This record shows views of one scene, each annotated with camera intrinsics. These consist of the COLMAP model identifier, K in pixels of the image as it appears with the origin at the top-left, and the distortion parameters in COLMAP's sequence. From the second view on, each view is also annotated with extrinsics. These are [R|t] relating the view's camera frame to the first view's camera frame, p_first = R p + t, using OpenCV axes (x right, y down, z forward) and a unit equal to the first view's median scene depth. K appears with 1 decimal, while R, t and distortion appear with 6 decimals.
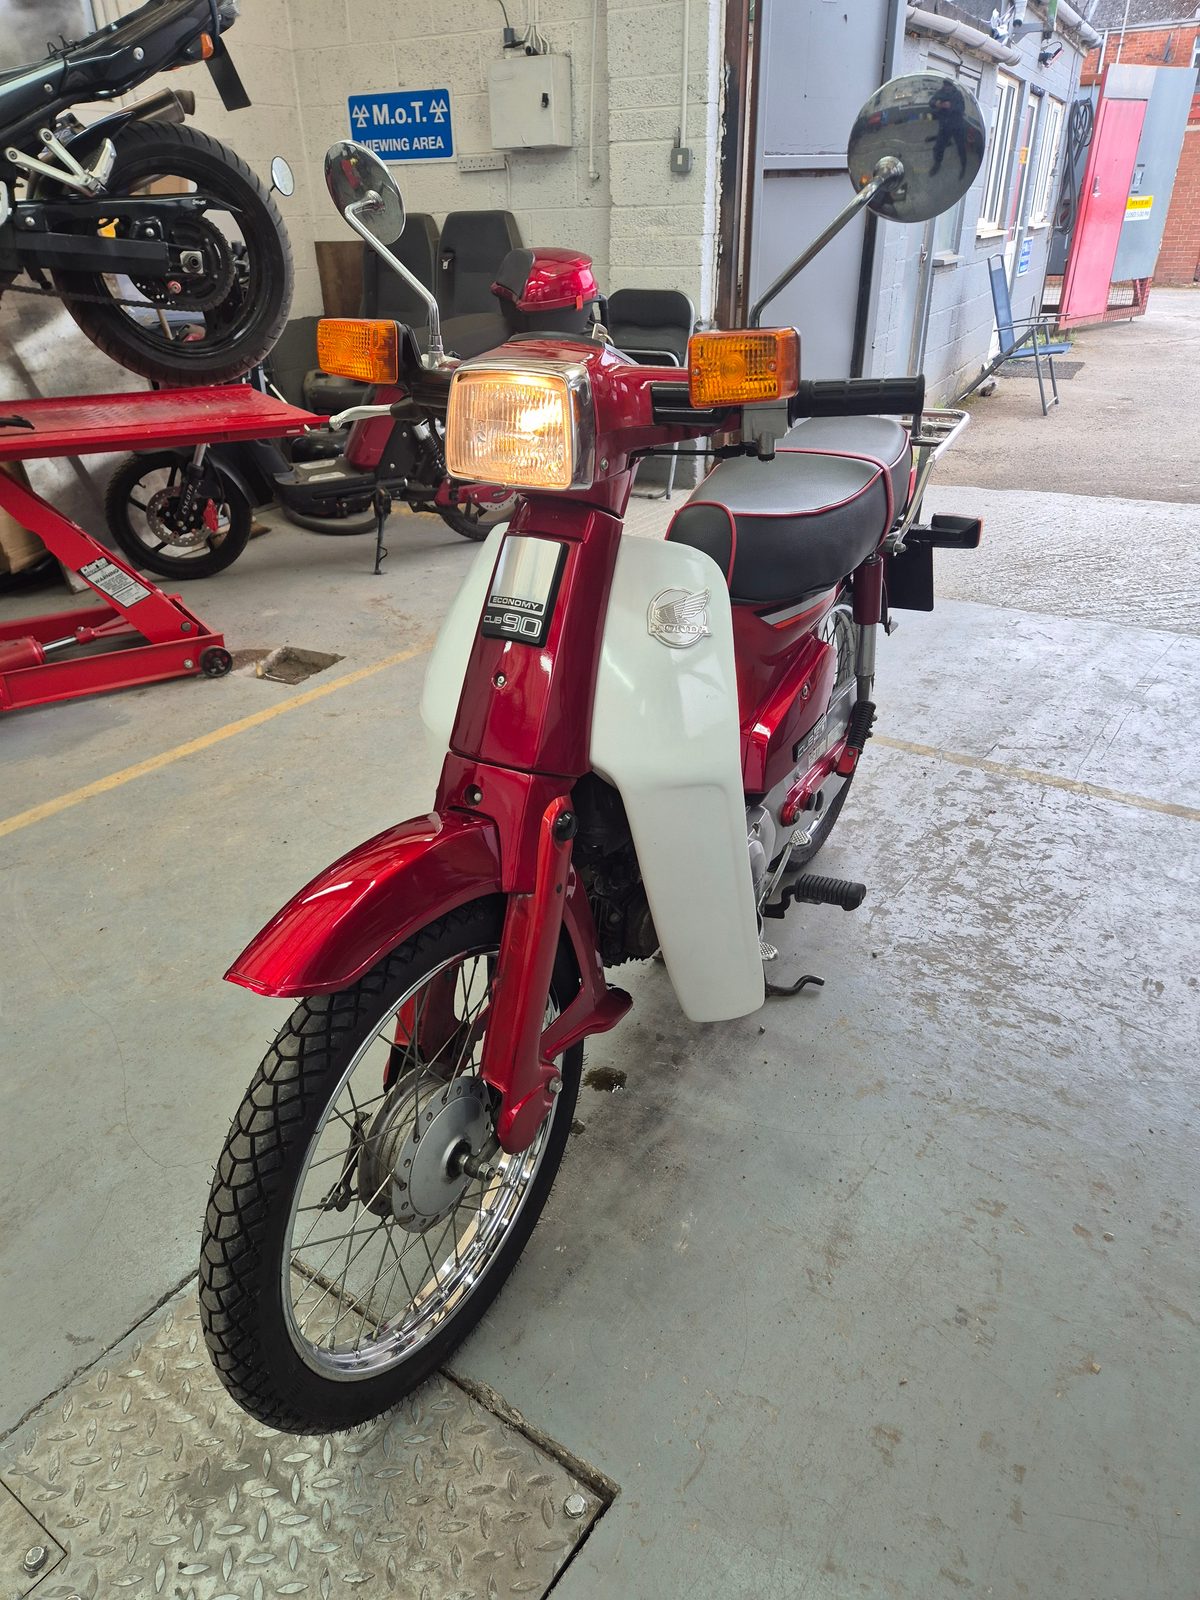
lens RADIAL K [[1073.5, 0, 572.5], [0, 1073.5, 794.9], [0, 0, 1]] dist [0.061637, -0.050512]
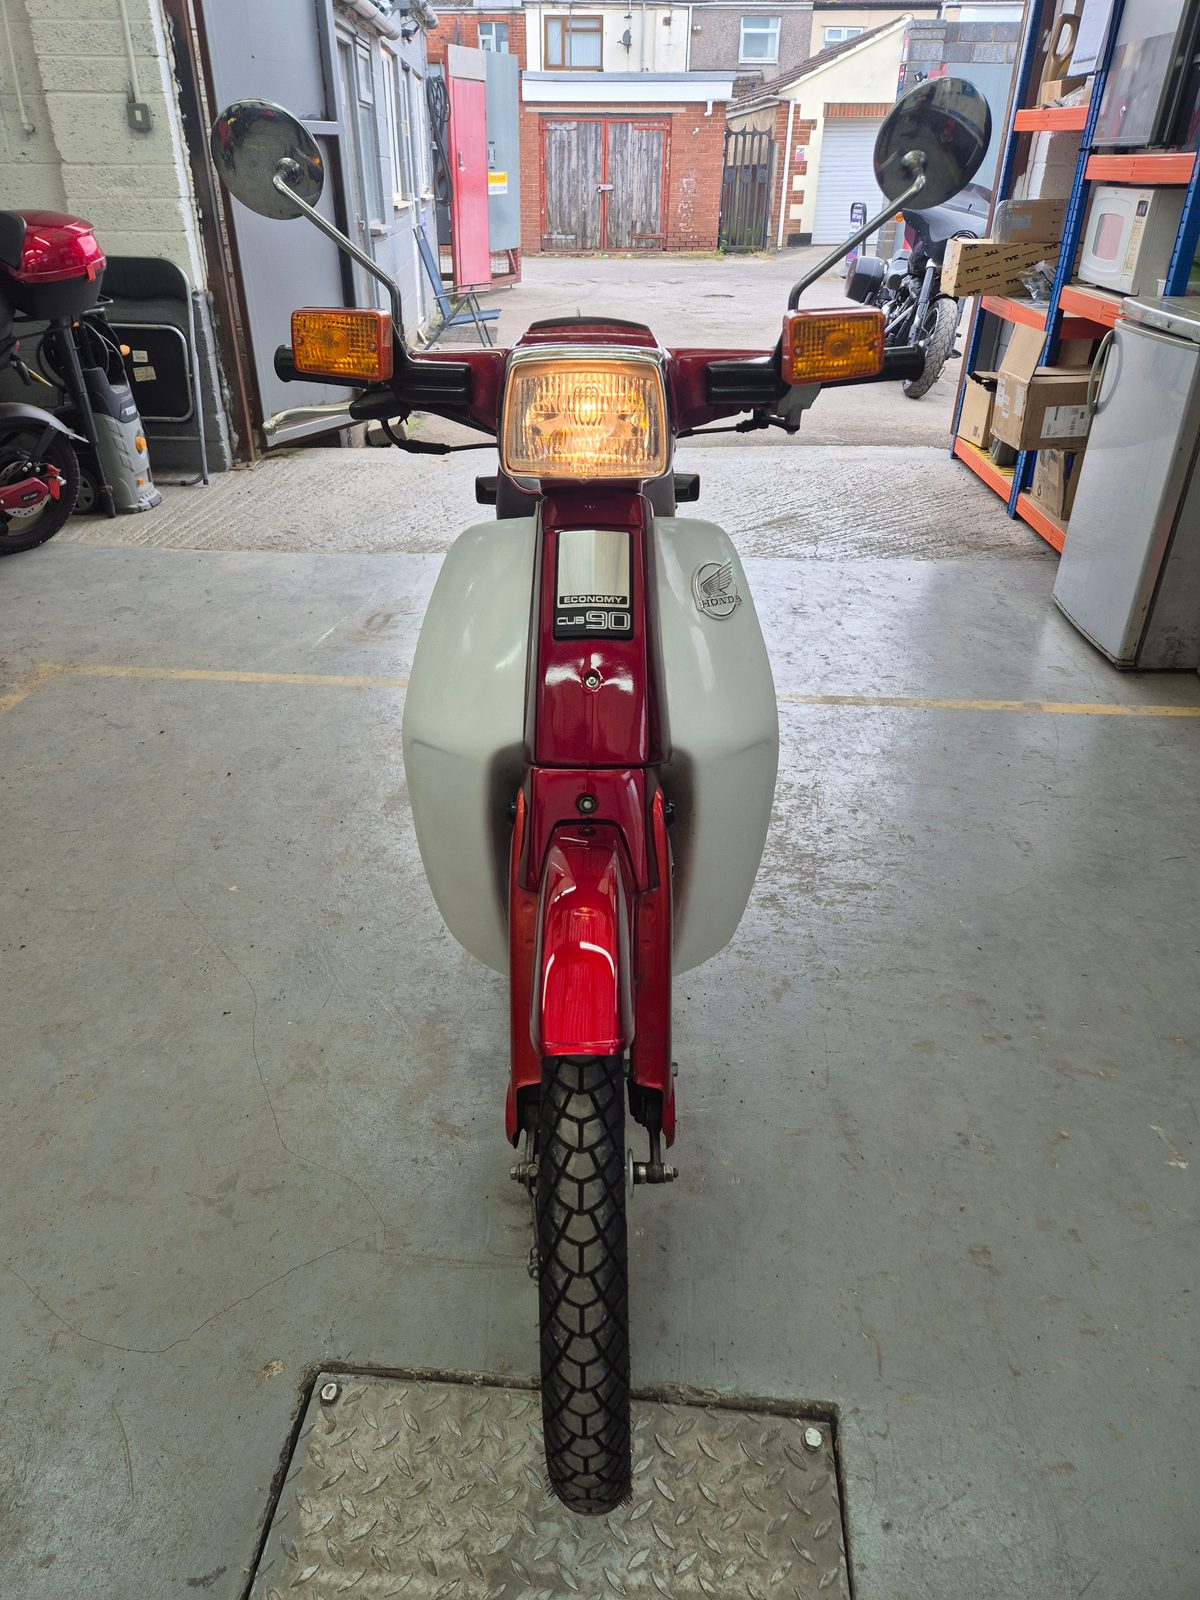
lens RADIAL K [[1073.5, 0, 579.9], [0, 1073.5, 783.8], [0, 0, 1]] dist [0.061637, -0.050512]
pose [[0.859272, -0.226754, 0.458514, -0.242438], [0.218720, 0.973173, 0.071386, -0.039480], [-0.462400, 0.038946, 0.885816, 0.068910]]
